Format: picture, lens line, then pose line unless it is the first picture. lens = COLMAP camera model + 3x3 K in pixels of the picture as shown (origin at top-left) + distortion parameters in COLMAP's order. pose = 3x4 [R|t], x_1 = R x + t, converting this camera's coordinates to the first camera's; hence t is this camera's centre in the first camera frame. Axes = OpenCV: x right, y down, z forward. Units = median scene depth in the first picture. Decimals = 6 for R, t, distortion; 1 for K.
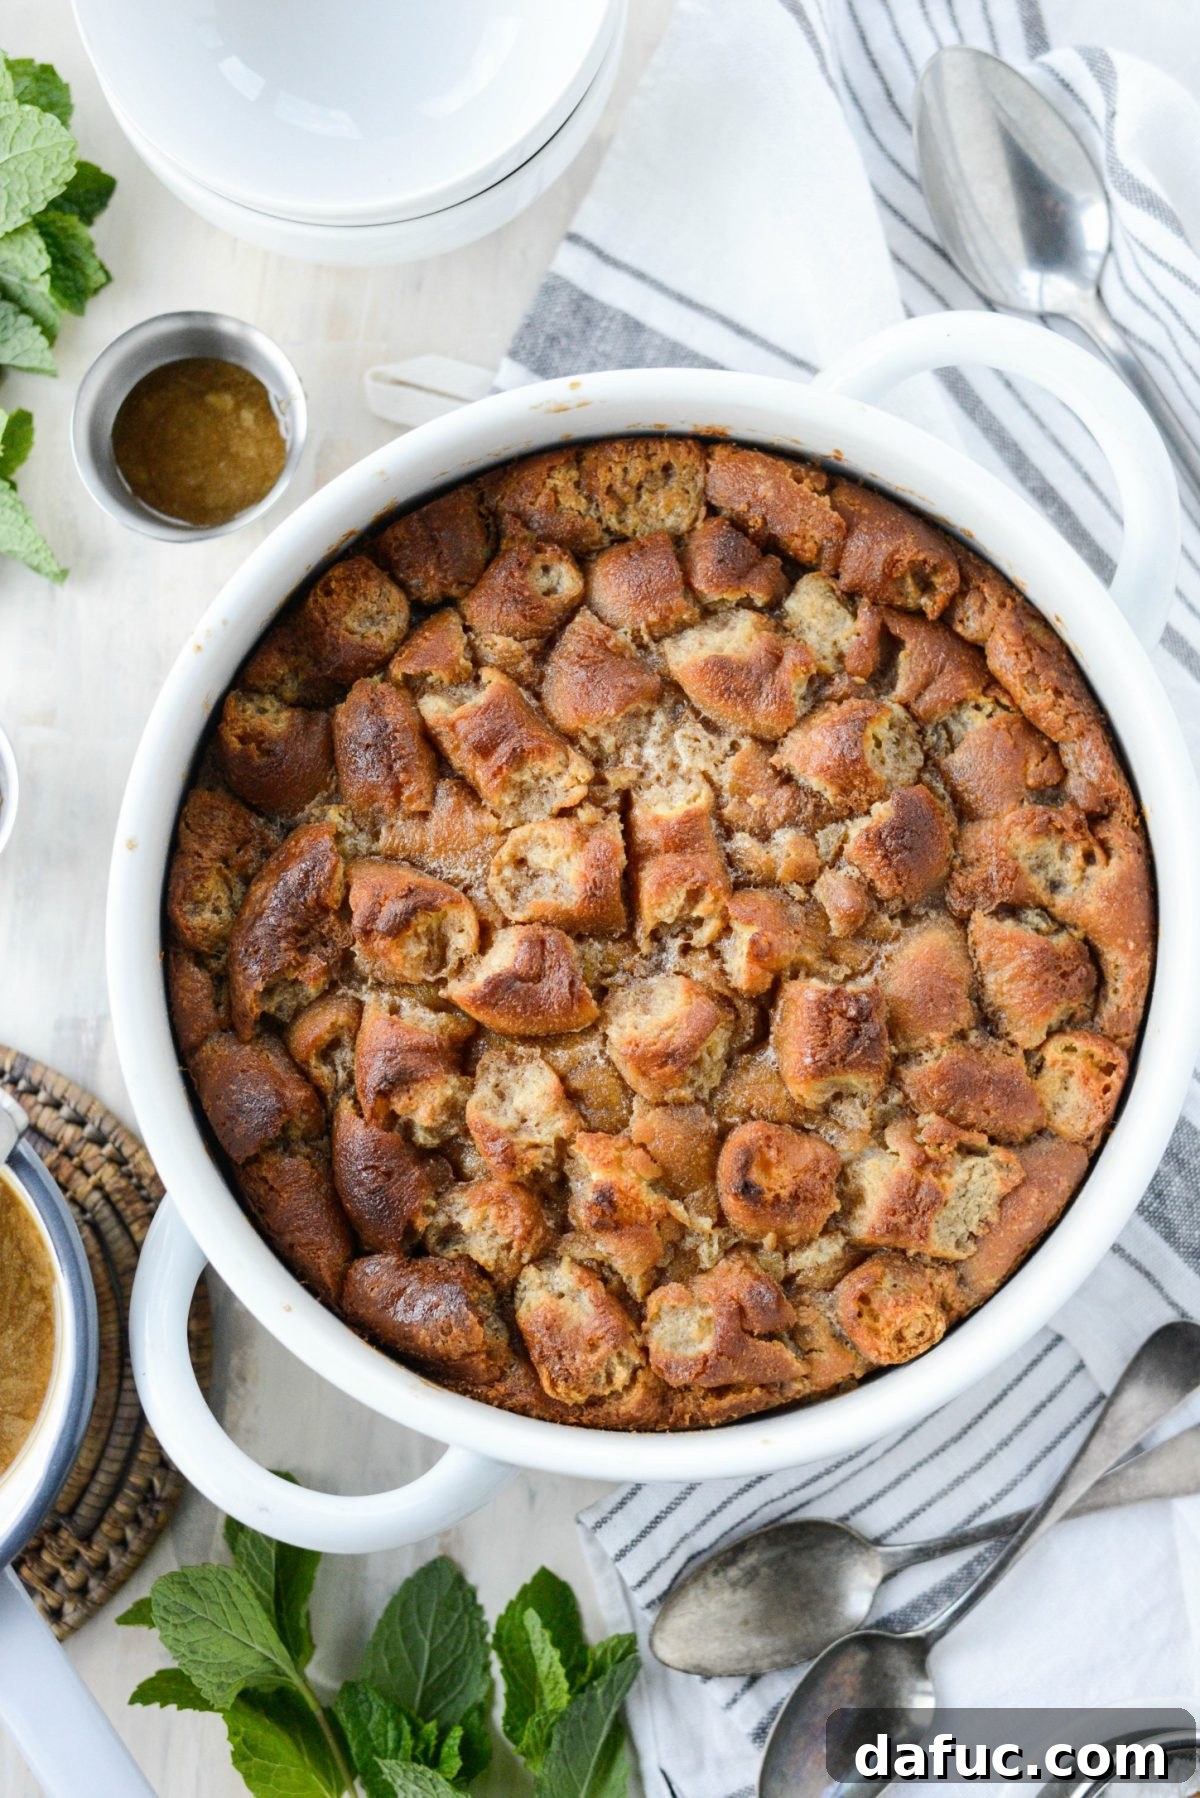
lens RADIAL K [[2681.2, 0, 604.6], [0, 2681.2, 894.8], [0, 0, 1]] dist [-0.093712, 0.000000]
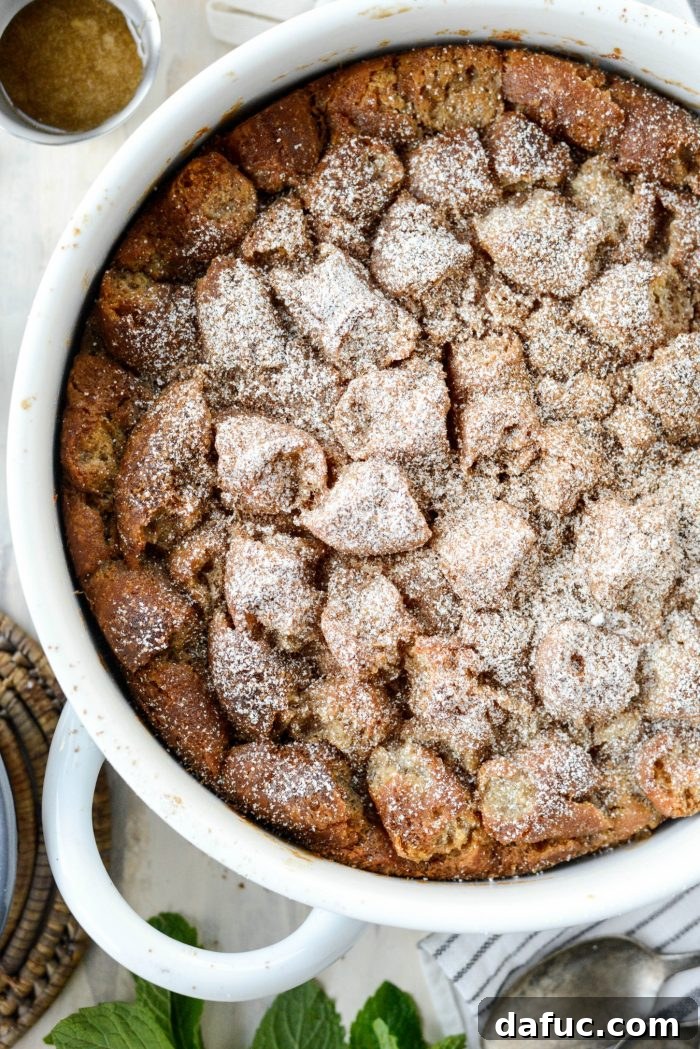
lens RADIAL K [[1564.3, 0, 346.5], [0, 1564.3, 528.0], [0, 0, 1]] dist [-0.093712, 0.000000]
pose [[0.998848, -0.033608, 0.034239, -0.062020], [0.031240, 0.997230, 0.067494, -0.006109], [-0.036413, -0.066346, 0.997132, 0.308864]]
